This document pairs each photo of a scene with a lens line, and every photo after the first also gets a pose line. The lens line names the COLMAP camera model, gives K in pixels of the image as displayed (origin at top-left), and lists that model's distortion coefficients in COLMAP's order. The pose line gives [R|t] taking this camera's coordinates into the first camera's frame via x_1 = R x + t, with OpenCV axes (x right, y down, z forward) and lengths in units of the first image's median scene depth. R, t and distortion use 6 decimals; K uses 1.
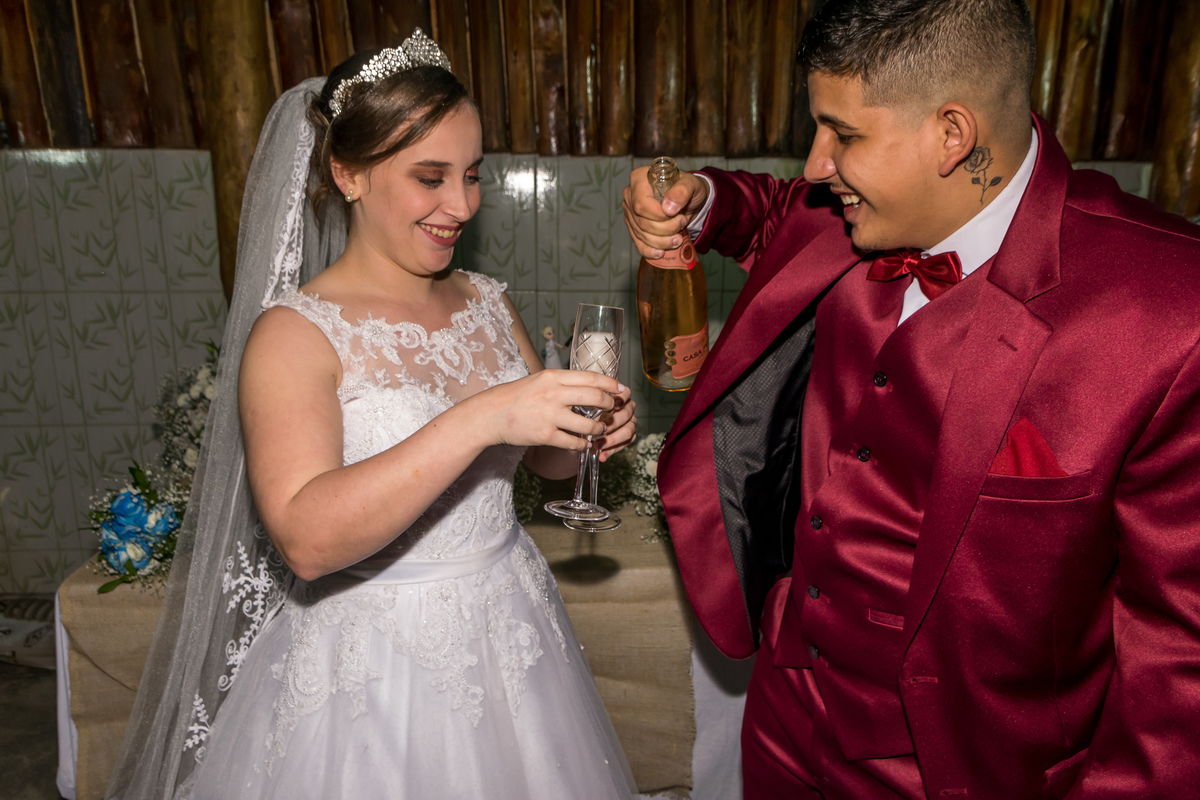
lens RADIAL K [[864.0, 0, 601.5], [0, 864.0, 412.5], [0, 0, 1]] dist [-0.002439, -0.003553]
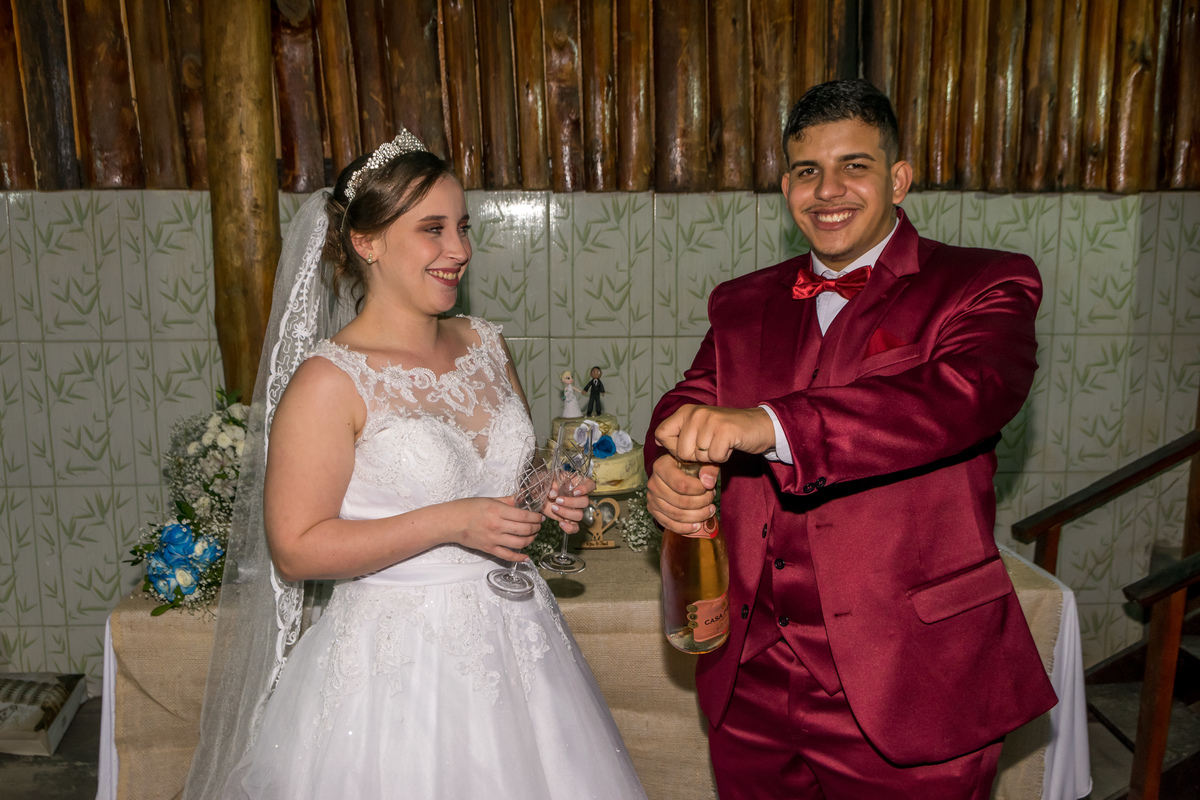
lens RADIAL K [[1210.2, 0, 599.5], [0, 1210.2, 426.2], [0, 0, 1]] dist [-0.000777, 0.000000]
pose [[0.999851, -0.005781, -0.016257, -0.002164], [0.004566, 0.997261, -0.073818, 0.050211], [0.016639, 0.073733, 0.997139, -0.281459]]
